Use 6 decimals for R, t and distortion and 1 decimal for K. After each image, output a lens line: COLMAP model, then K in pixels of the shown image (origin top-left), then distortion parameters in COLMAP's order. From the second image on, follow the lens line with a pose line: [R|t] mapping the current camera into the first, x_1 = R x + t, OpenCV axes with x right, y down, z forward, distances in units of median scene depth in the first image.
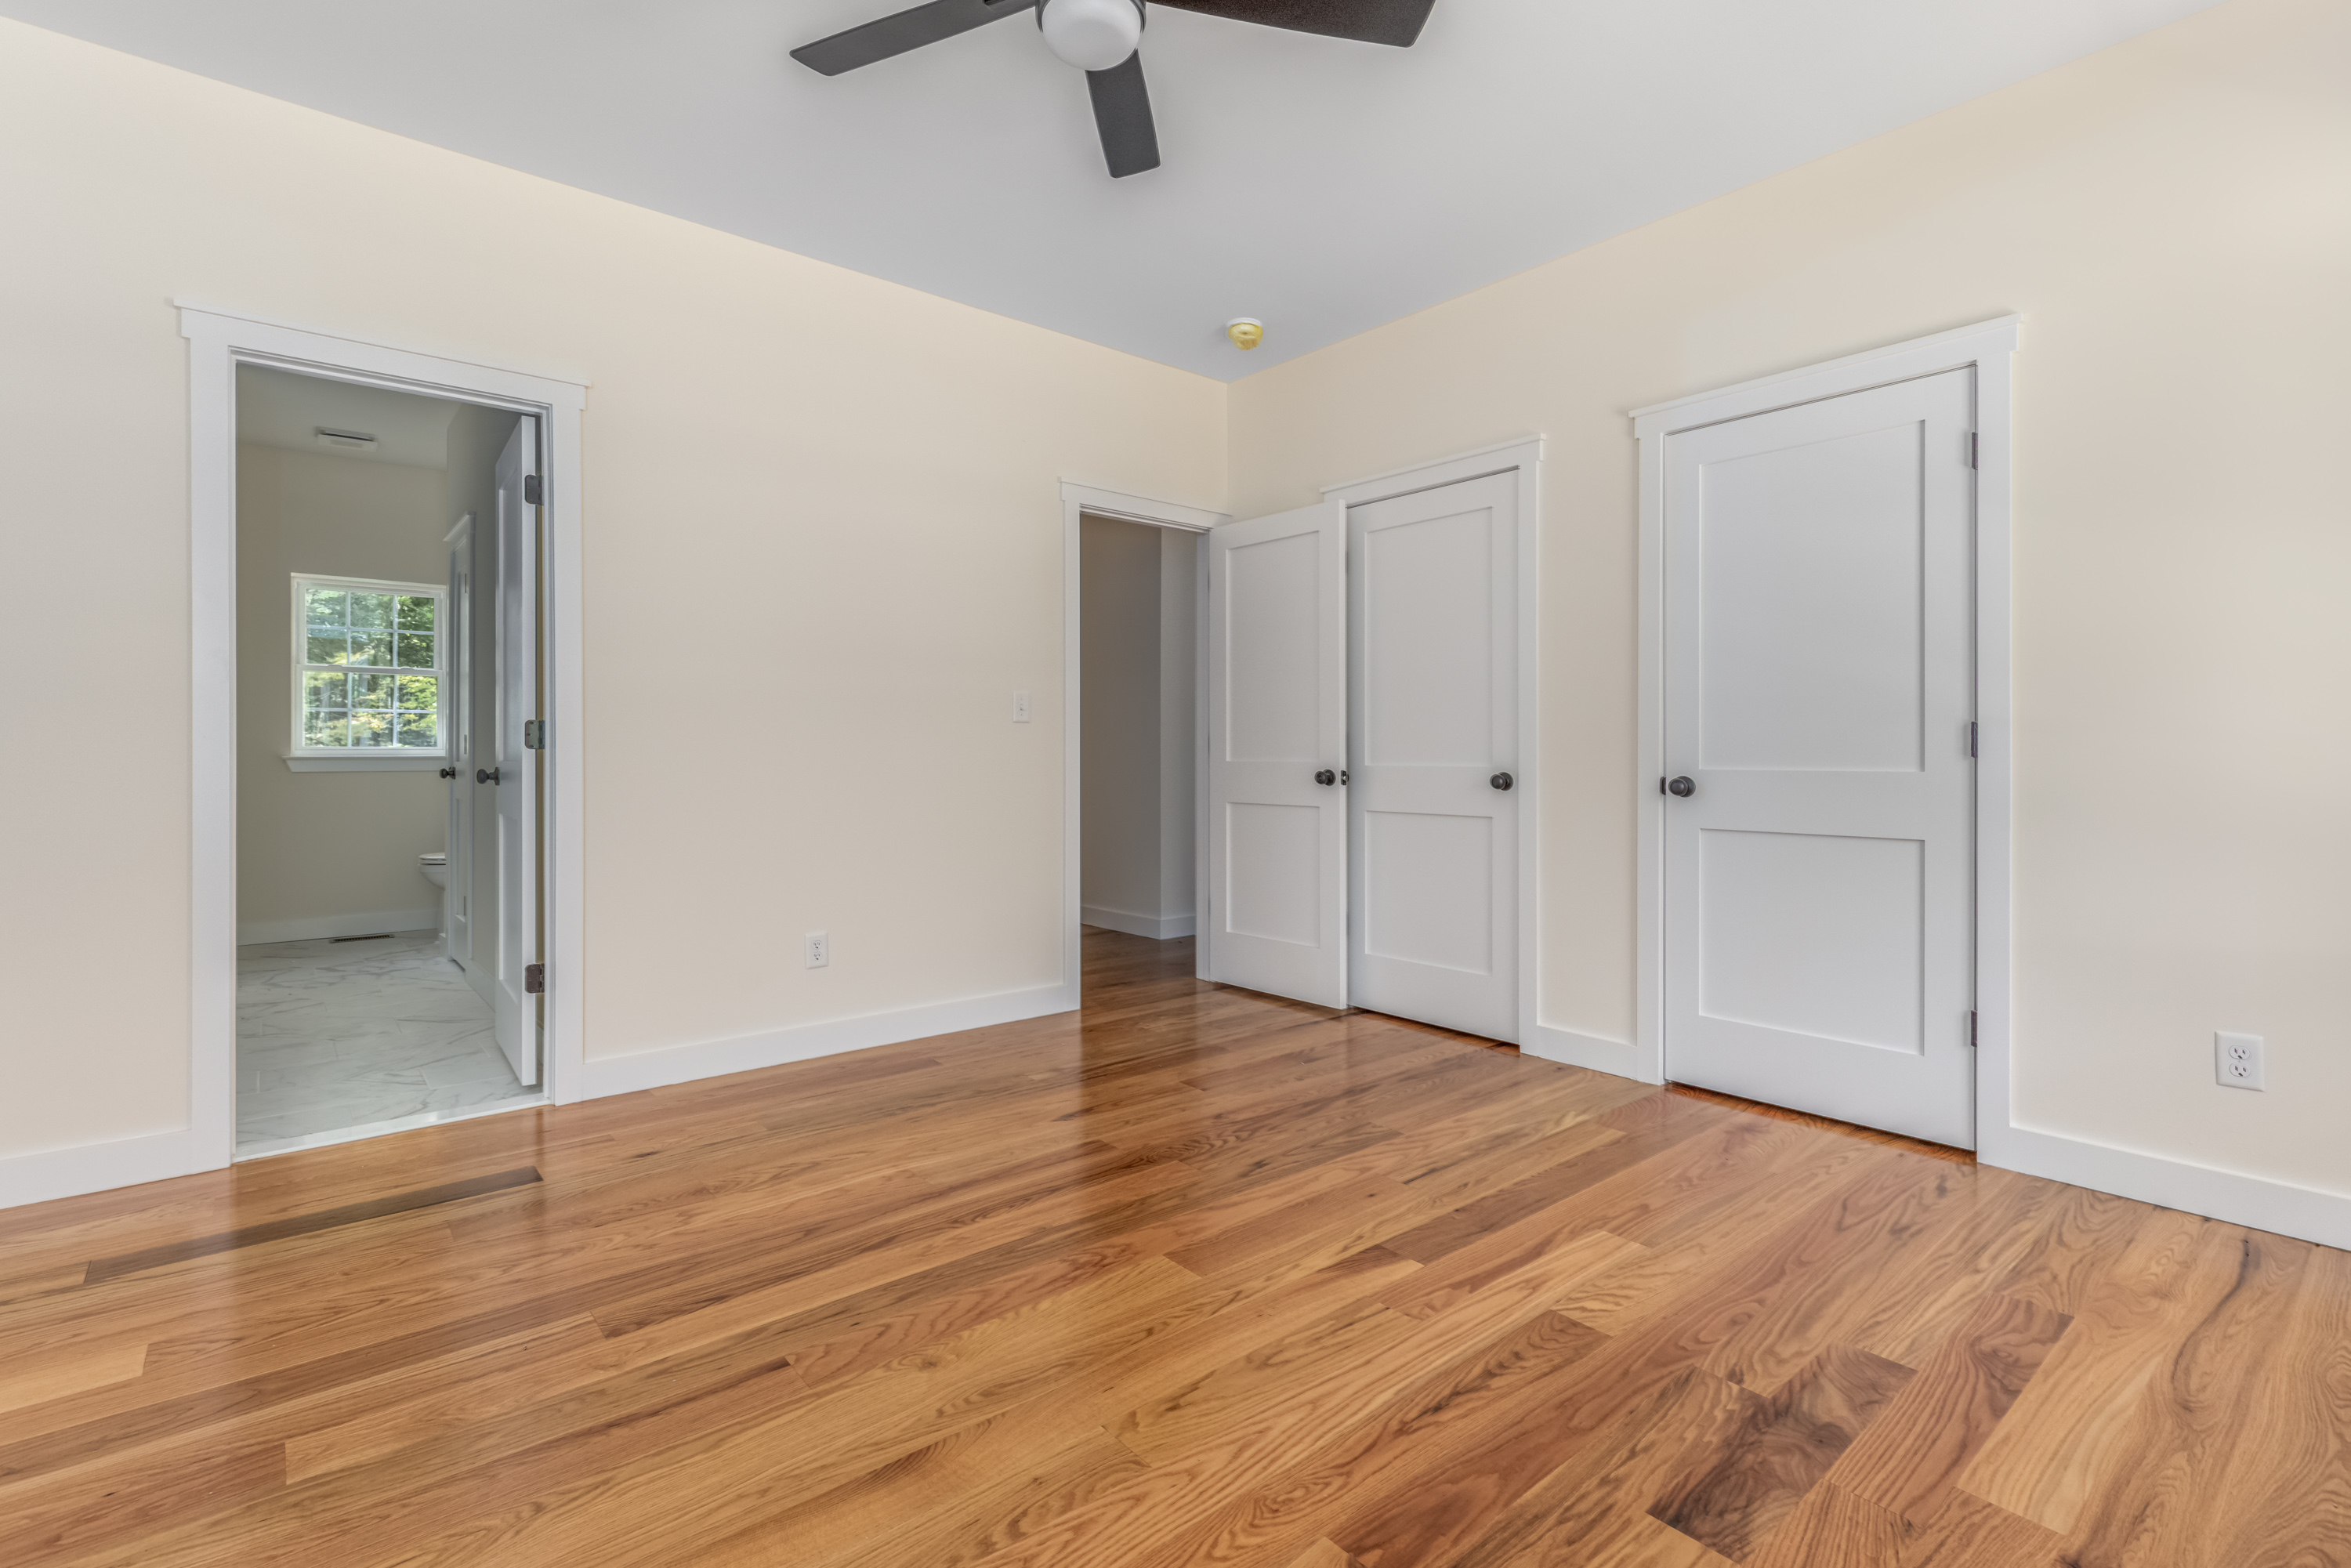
lens RADIAL K [[1080.7, 0, 1153.3], [0, 1080.7, 766.0], [0, 0, 1]] dist [0.010722, -0.000778]
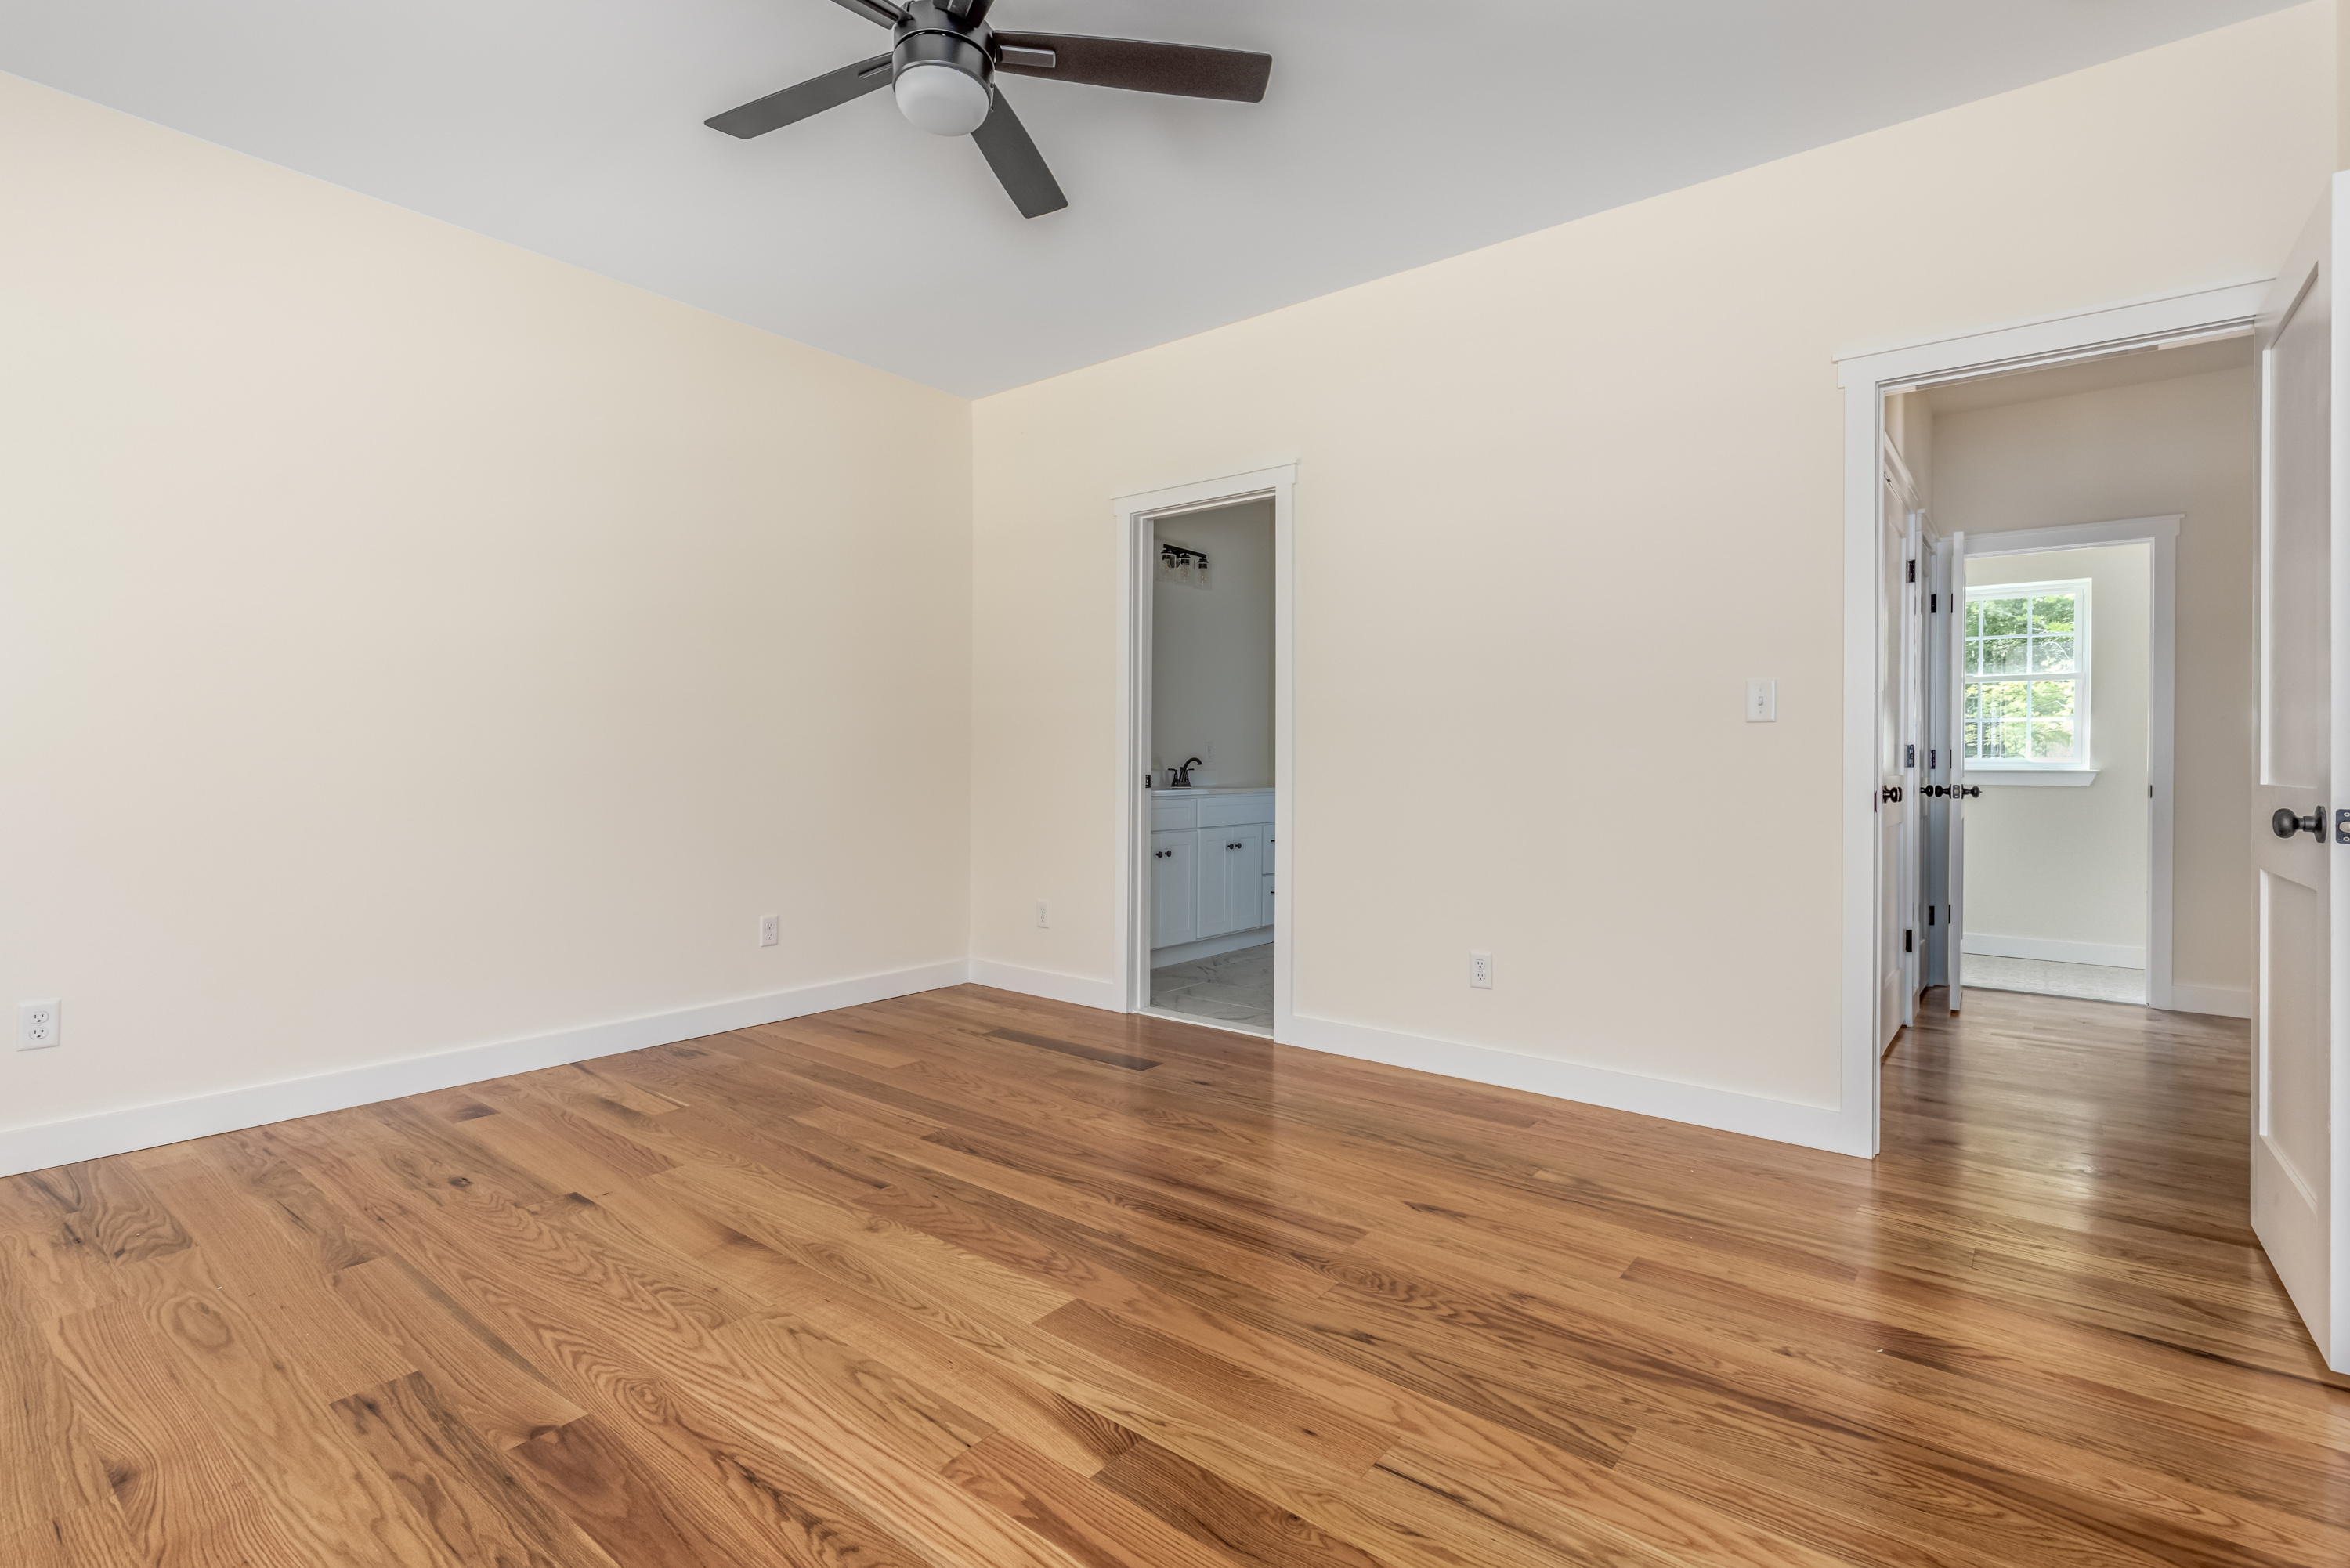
lens RADIAL K [[1080.2, 0, 1167.3], [0, 1080.2, 772.4], [0, 0, 1]] dist [0.010722, -0.000778]
pose [[0.213433, 0.009824, -0.976908, 0.937179], [-0.016121, 0.999849, 0.006532, -0.010019], [0.976825, 0.014355, 0.213559, 0.872777]]
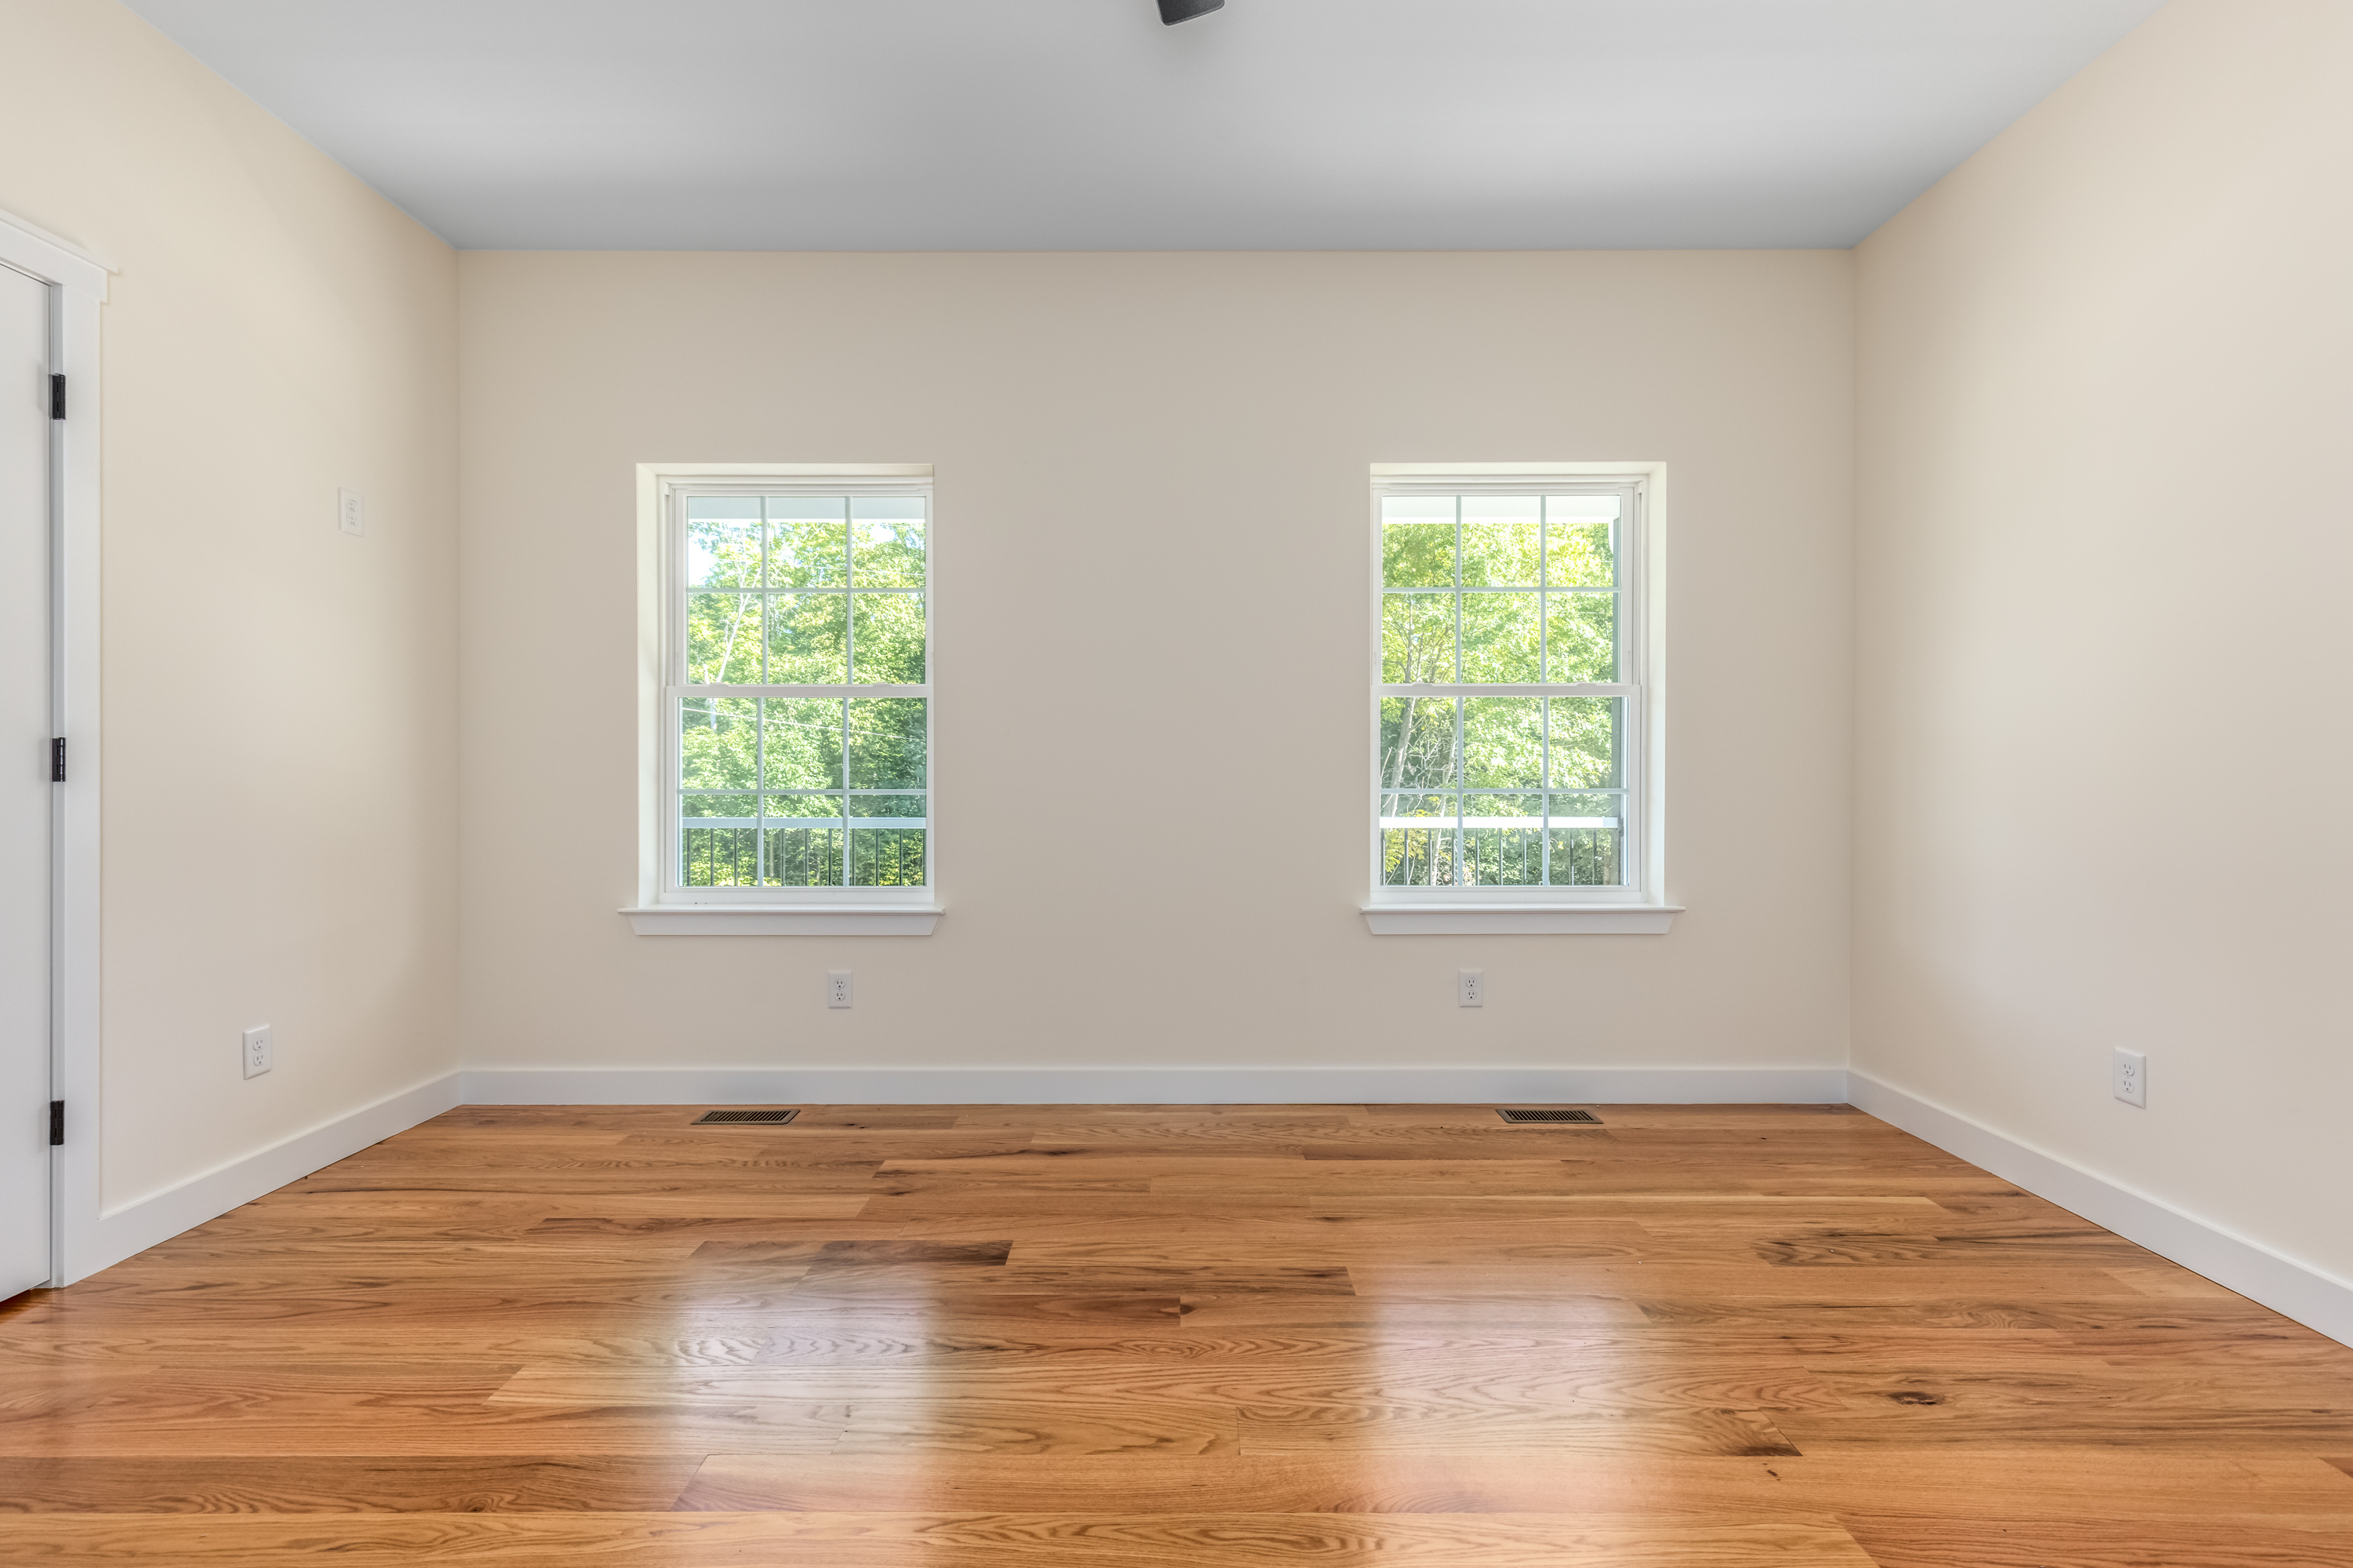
lens RADIAL K [[1081.7, 0, 1178.4], [0, 1081.7, 779.2], [0, 0, 1]] dist [0.010722, -0.000778]
pose [[-0.779975, -0.002623, 0.625805, -0.468411], [0.006423, 0.999905, 0.012197, -0.017143], [-0.625777, 0.013533, -0.779884, 1.351816]]
